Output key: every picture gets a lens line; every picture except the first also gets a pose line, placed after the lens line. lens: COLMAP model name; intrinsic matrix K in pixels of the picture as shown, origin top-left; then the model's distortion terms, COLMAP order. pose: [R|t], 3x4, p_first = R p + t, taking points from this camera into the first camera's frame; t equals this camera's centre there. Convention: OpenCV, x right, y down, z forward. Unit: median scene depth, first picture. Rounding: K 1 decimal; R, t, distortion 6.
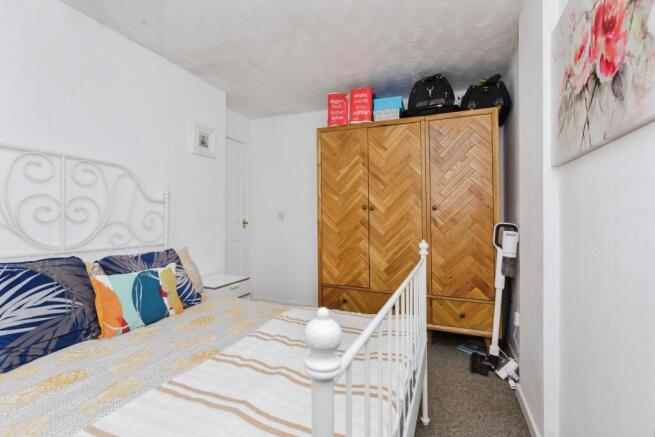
lens RADIAL K [[306.3, 0, 327.6], [0, 306.3, 205.4], [0, 0, 1]] dist [-0.001561, -0.000108]
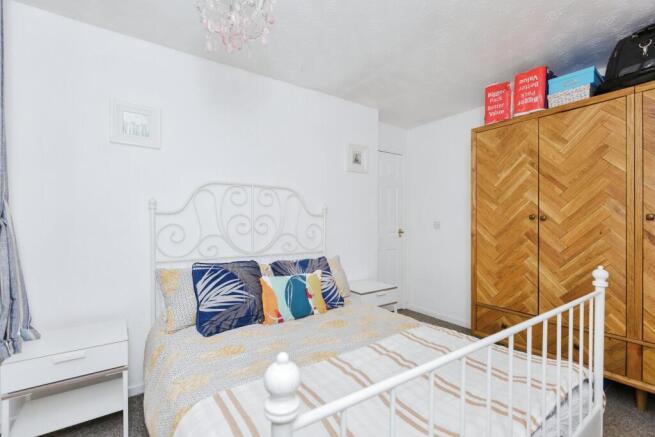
lens RADIAL K [[299.3, 0, 327.5], [0, 299.3, 218.5], [0, 0, 1]] dist [0.000924, 0.000001]
pose [[0.842130, -0.011405, -0.539154, 0.094946], [0.025952, 0.999475, 0.019393, -0.020316], [0.538649, -0.030323, 0.841984, 0.030815]]
